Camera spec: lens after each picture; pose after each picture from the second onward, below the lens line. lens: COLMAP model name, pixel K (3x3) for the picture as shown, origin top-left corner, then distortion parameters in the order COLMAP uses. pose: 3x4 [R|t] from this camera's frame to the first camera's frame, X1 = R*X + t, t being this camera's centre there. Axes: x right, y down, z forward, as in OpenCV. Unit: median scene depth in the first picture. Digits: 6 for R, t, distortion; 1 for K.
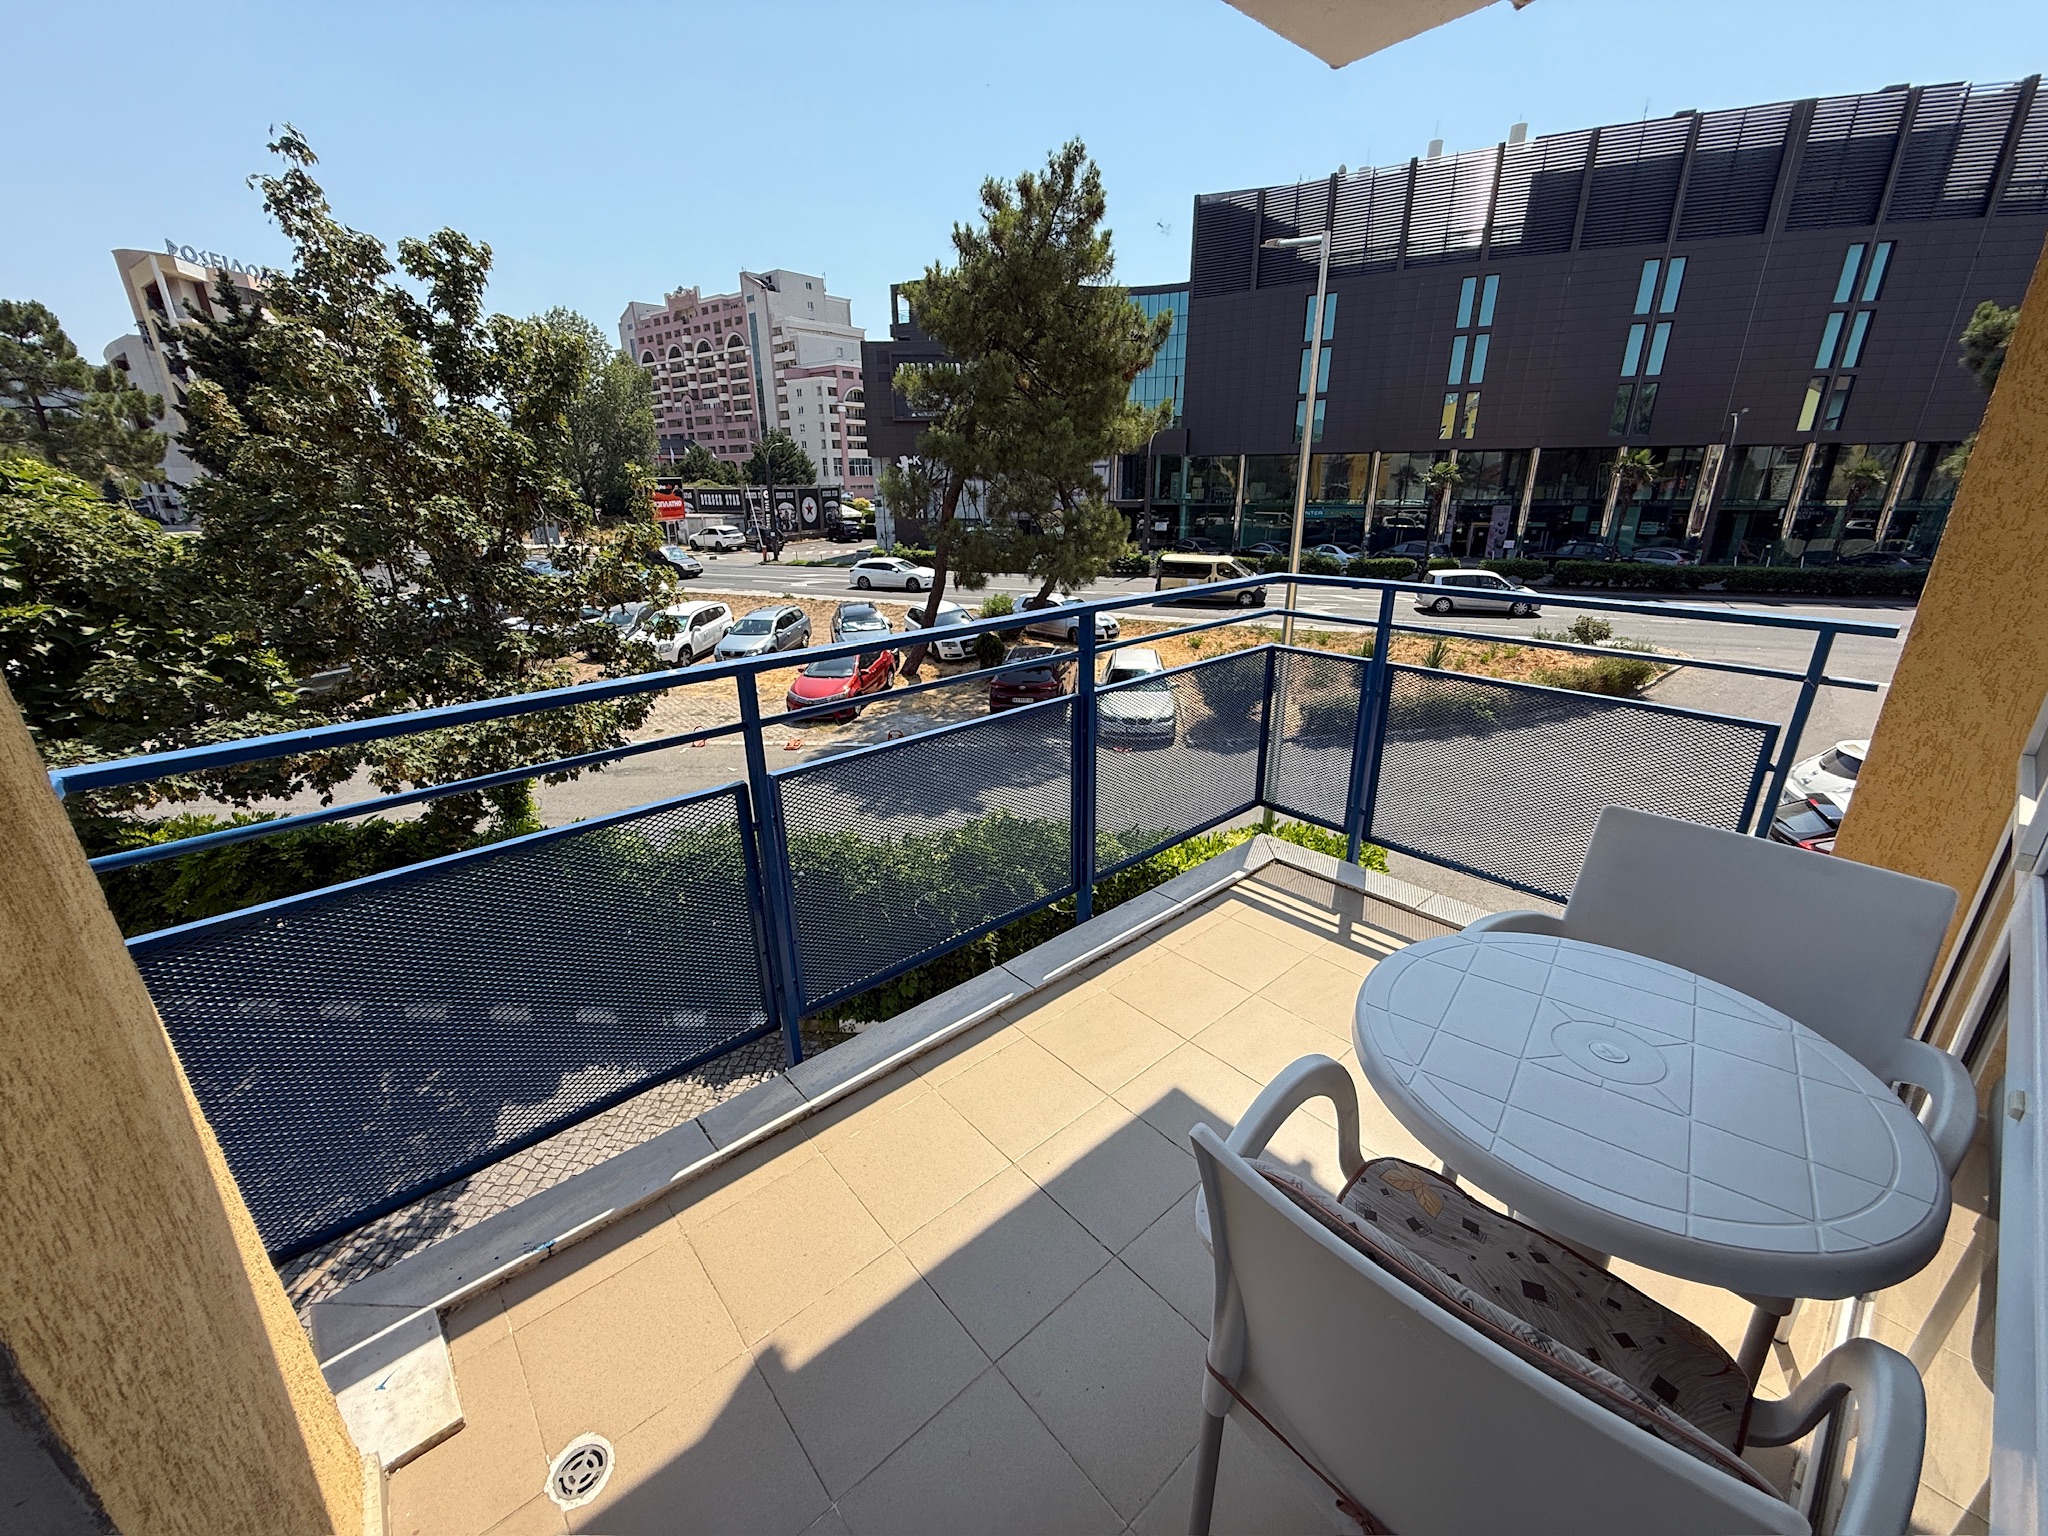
lens RADIAL K [[820.2, 0, 1025.2], [0, 820.2, 769.8], [0, 0, 1]] dist [-0.000135, 0.000186]
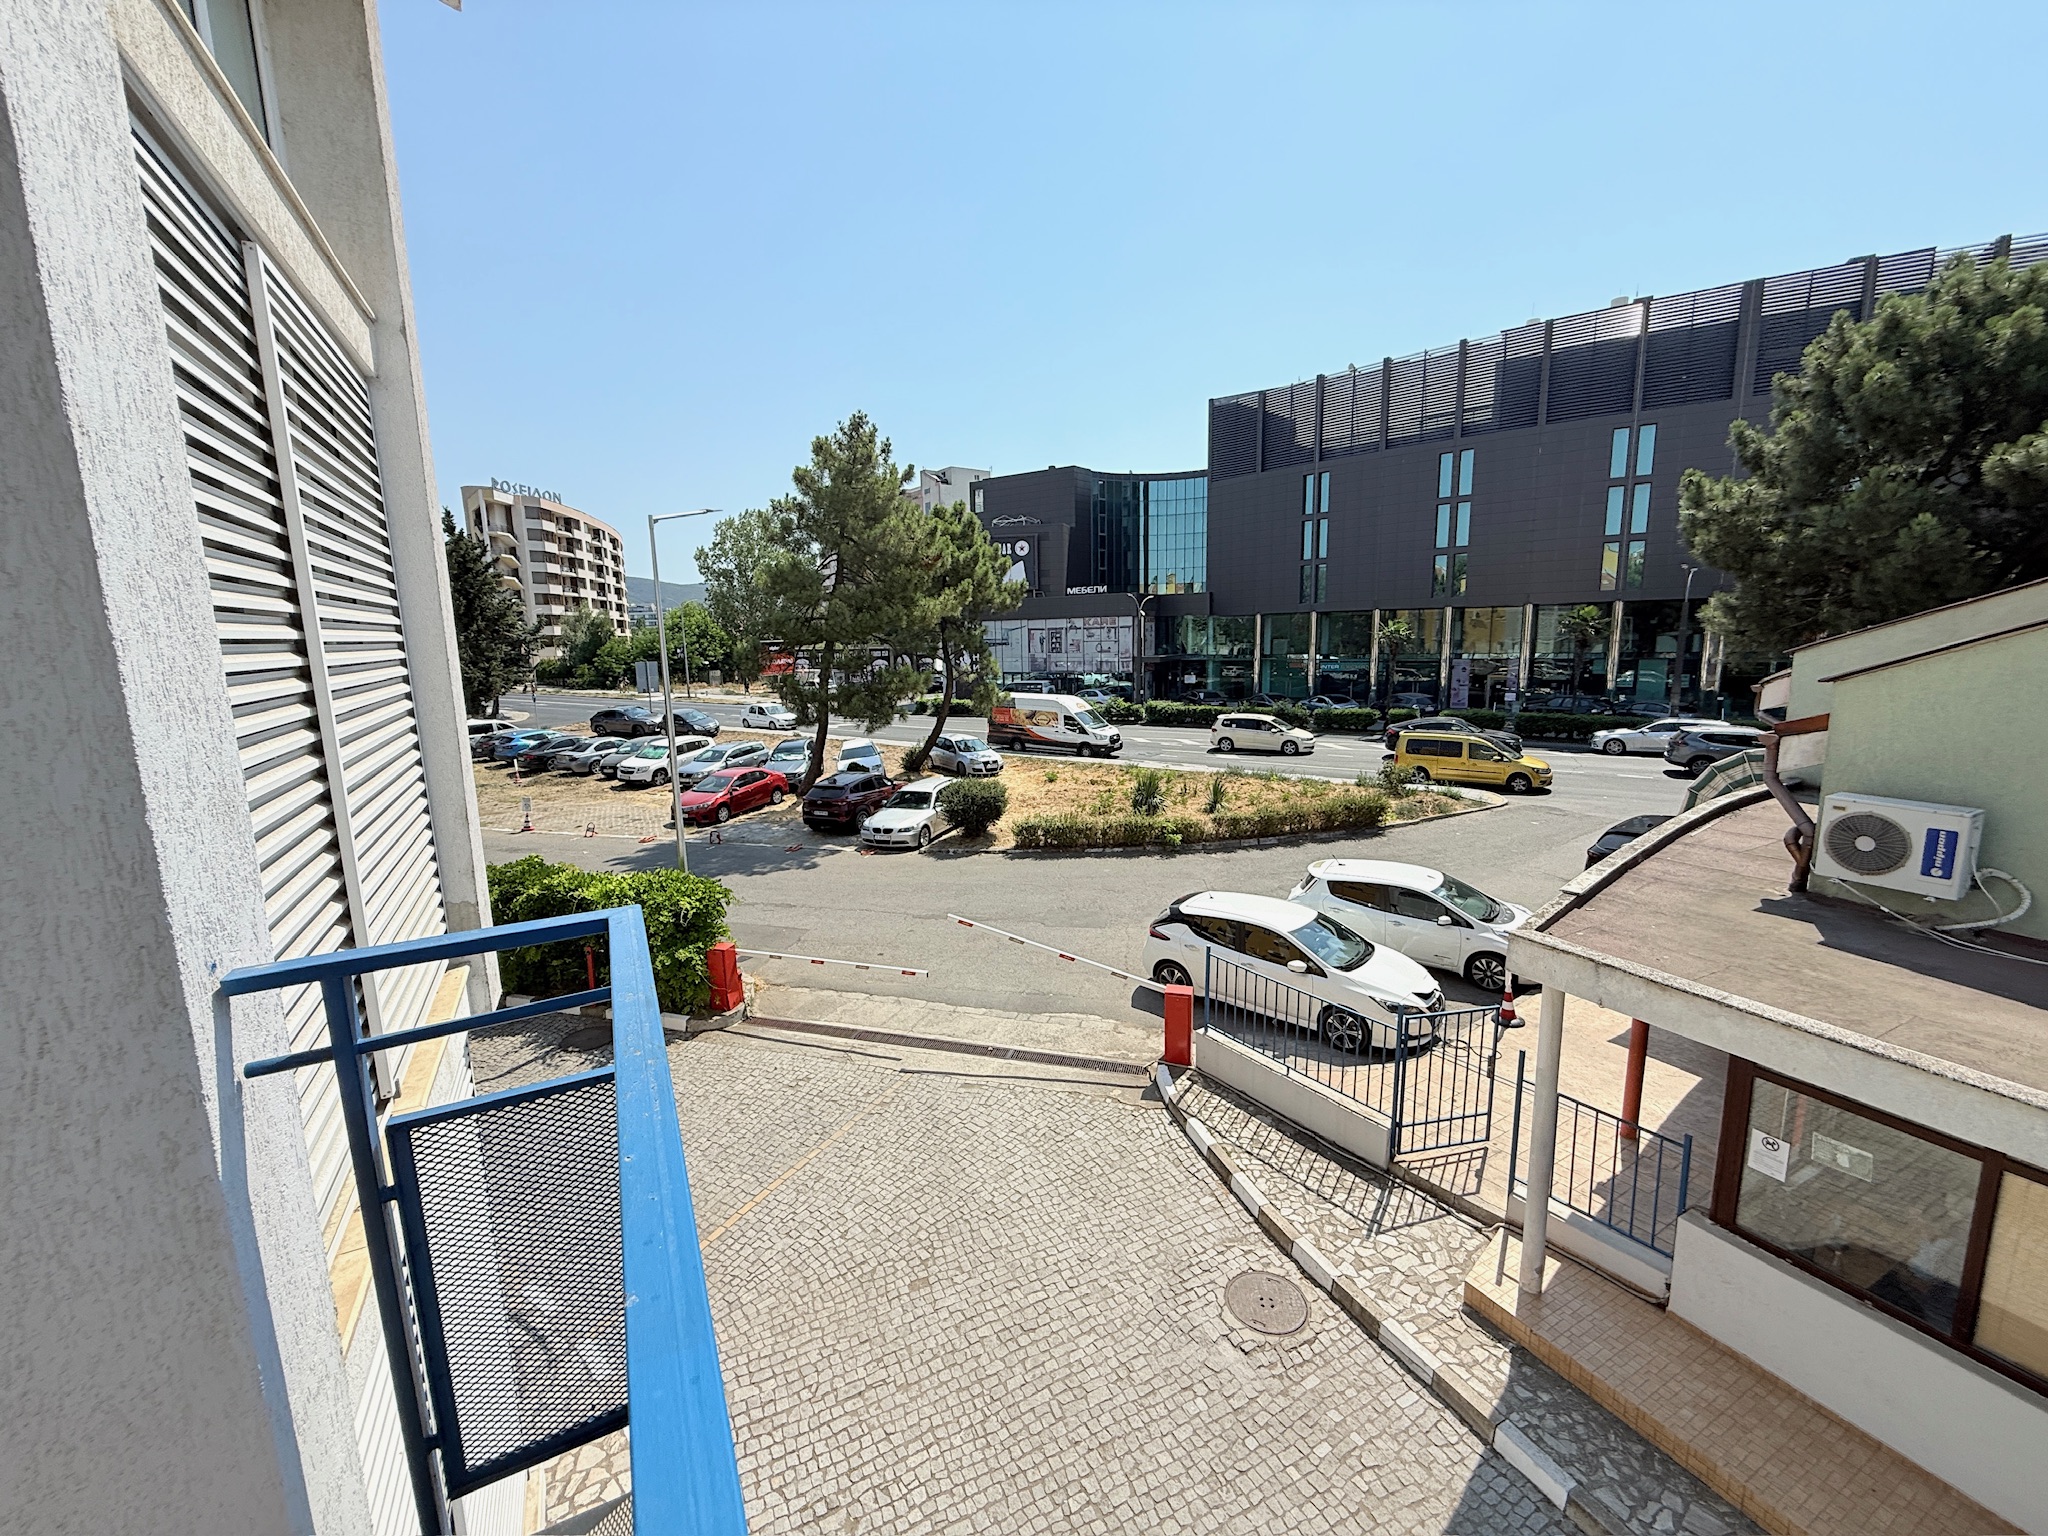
lens RADIAL K [[820.2, 0, 1027.3], [0, 820.2, 772.4], [0, 0, 1]] dist [-0.000135, 0.000186]
pose [[0.974138, 0.025403, -0.224523, 0.260354], [-0.064248, 0.983786, -0.167442, 0.019726], [0.216629, 0.177537, 0.959975, -0.064460]]
